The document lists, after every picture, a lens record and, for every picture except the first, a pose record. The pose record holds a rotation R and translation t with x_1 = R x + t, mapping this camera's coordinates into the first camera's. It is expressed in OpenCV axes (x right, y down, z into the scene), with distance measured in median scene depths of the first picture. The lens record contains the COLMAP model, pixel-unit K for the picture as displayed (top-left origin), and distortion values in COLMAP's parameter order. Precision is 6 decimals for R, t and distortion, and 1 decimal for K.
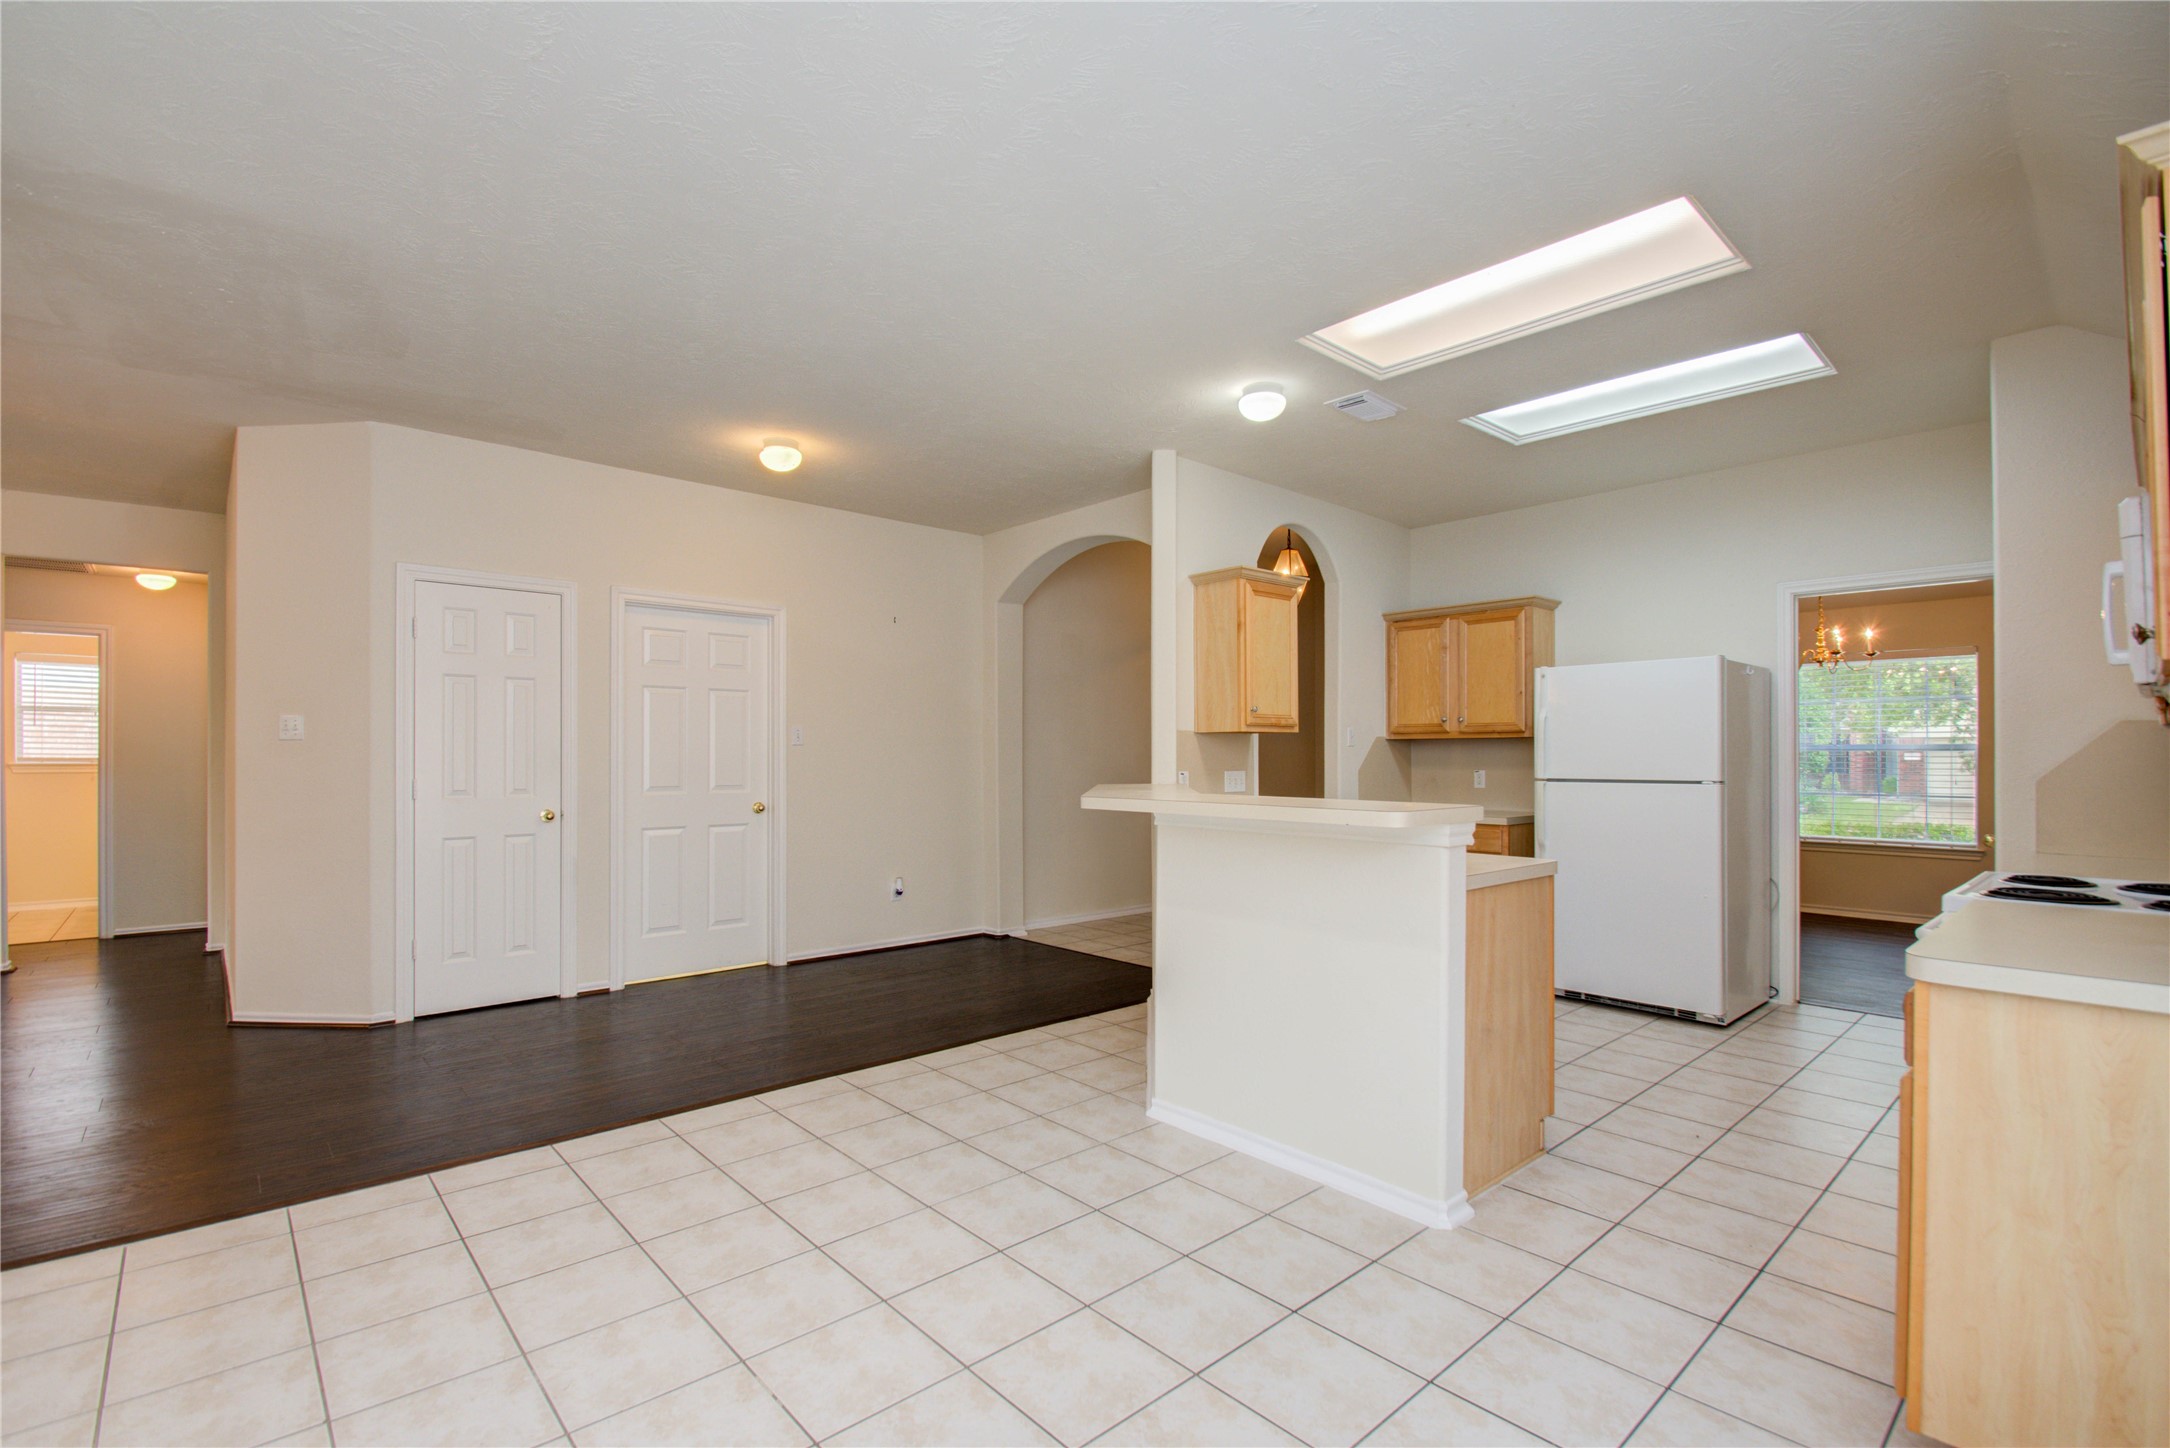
lens RADIAL K [[981.6, 0, 1089.5], [0, 981.6, 748.4], [0, 0, 1]] dist [0.028258, -0.023729]
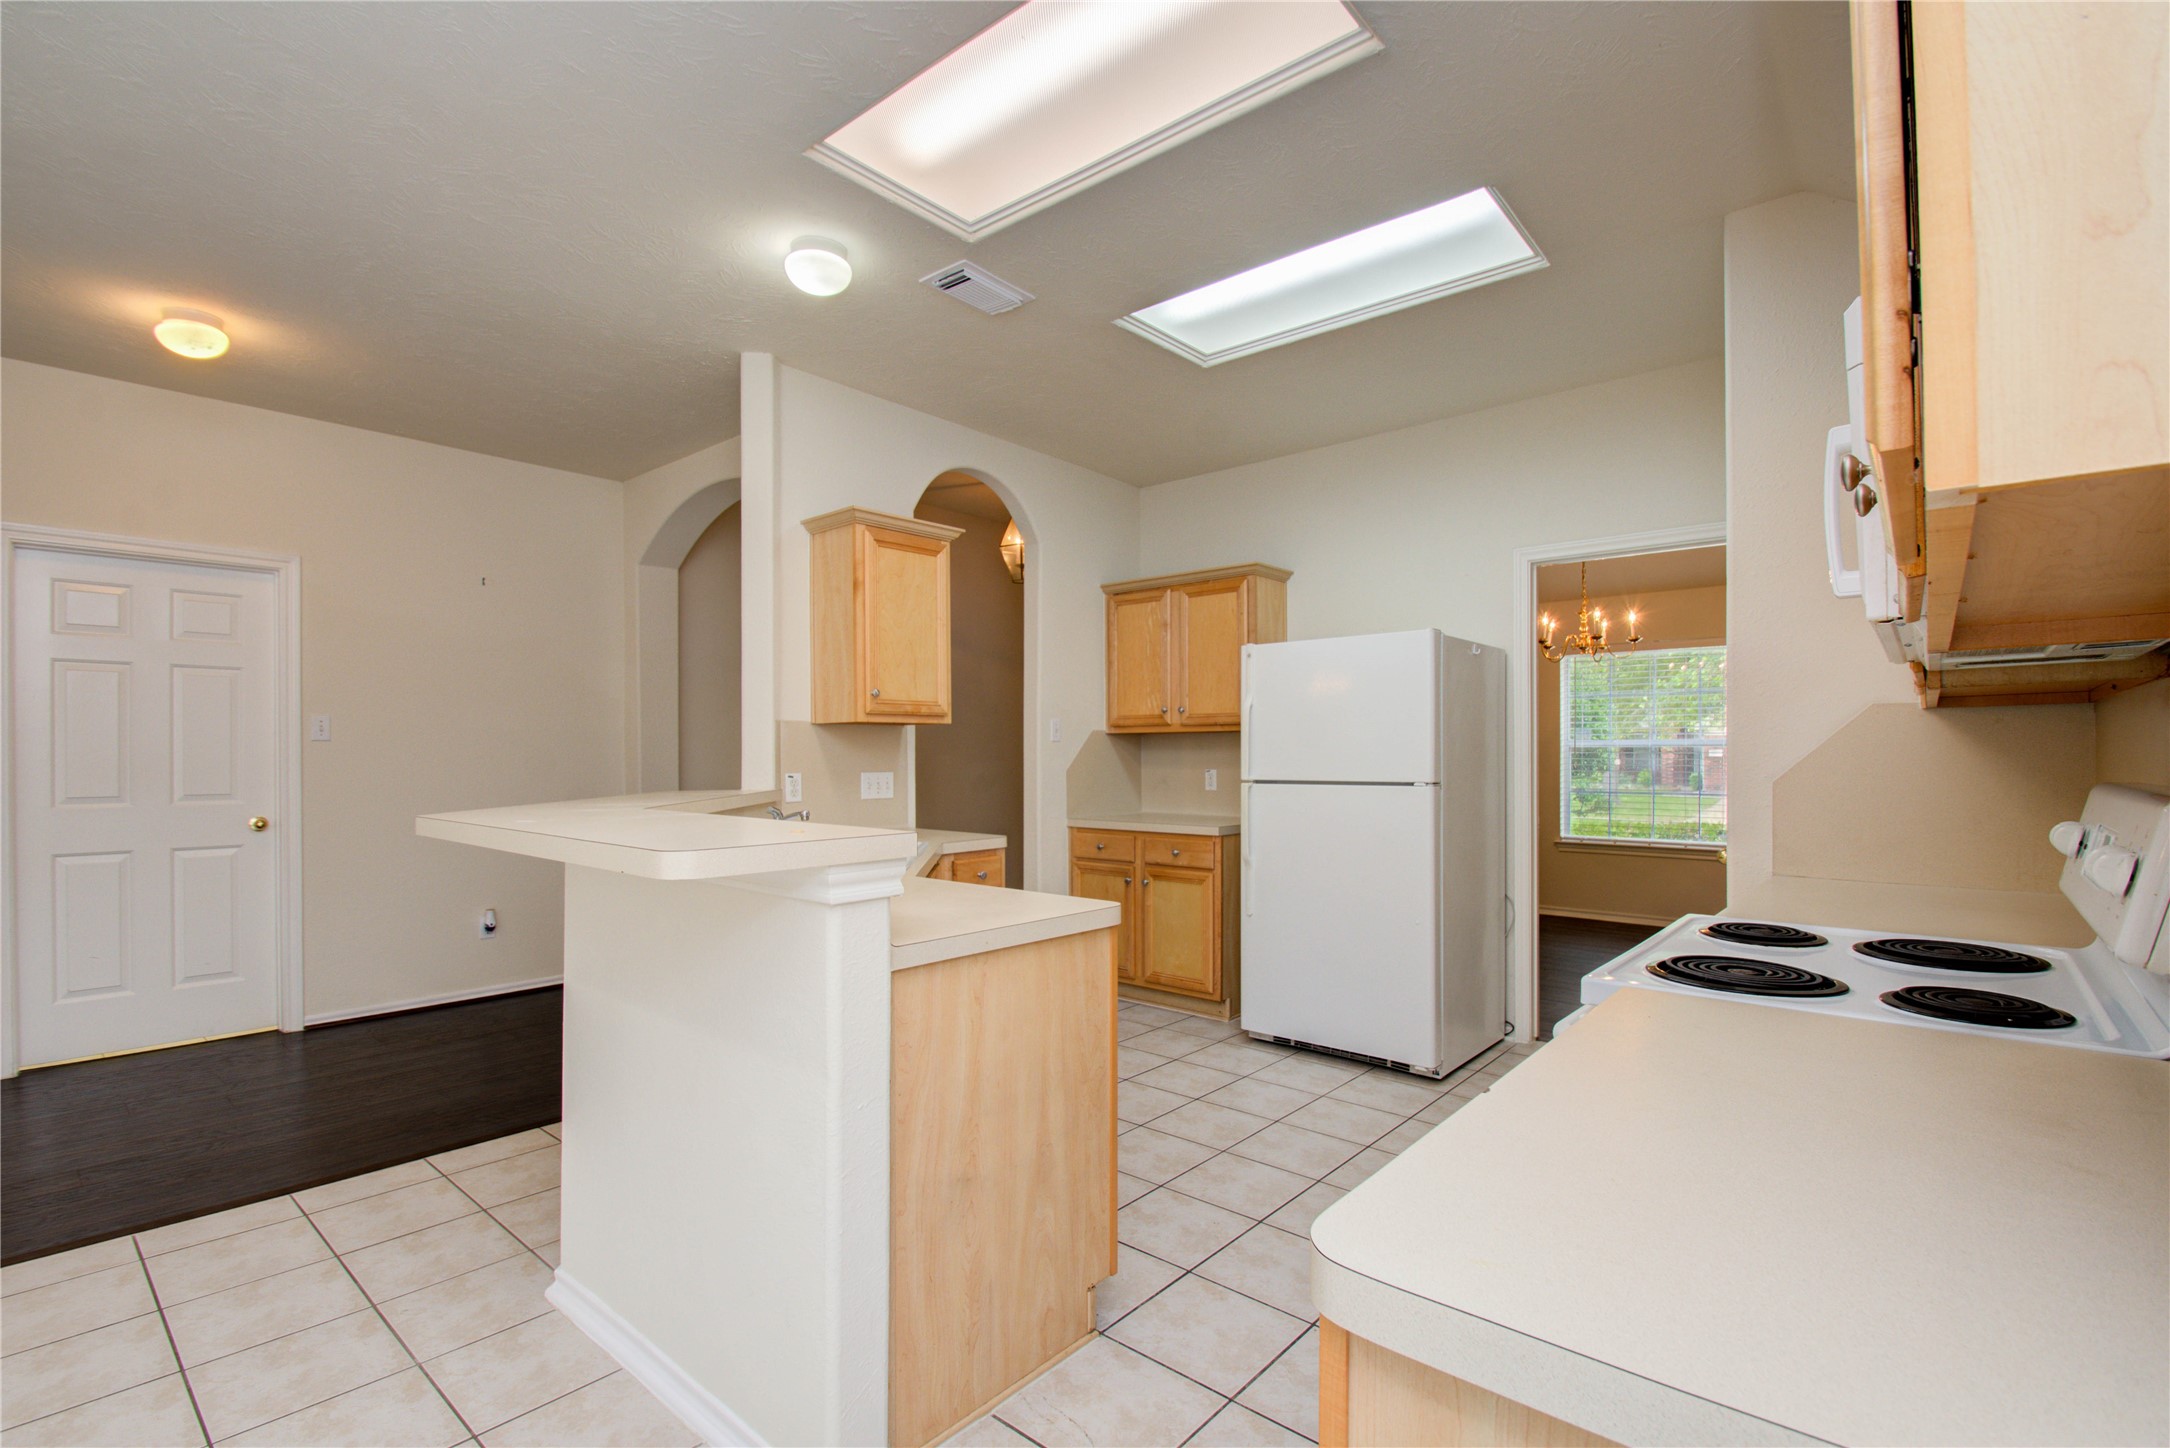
lens RADIAL K [[962.5, 0, 1097.5], [0, 962.5, 755.7], [0, 0, 1]] dist [0.010385, -0.014287]
pose [[0.993211, -0.002535, 0.116296, 0.237153], [0.001331, 0.999945, 0.010422, 0.001613], [-0.116316, -0.010196, 0.993160, 0.212429]]
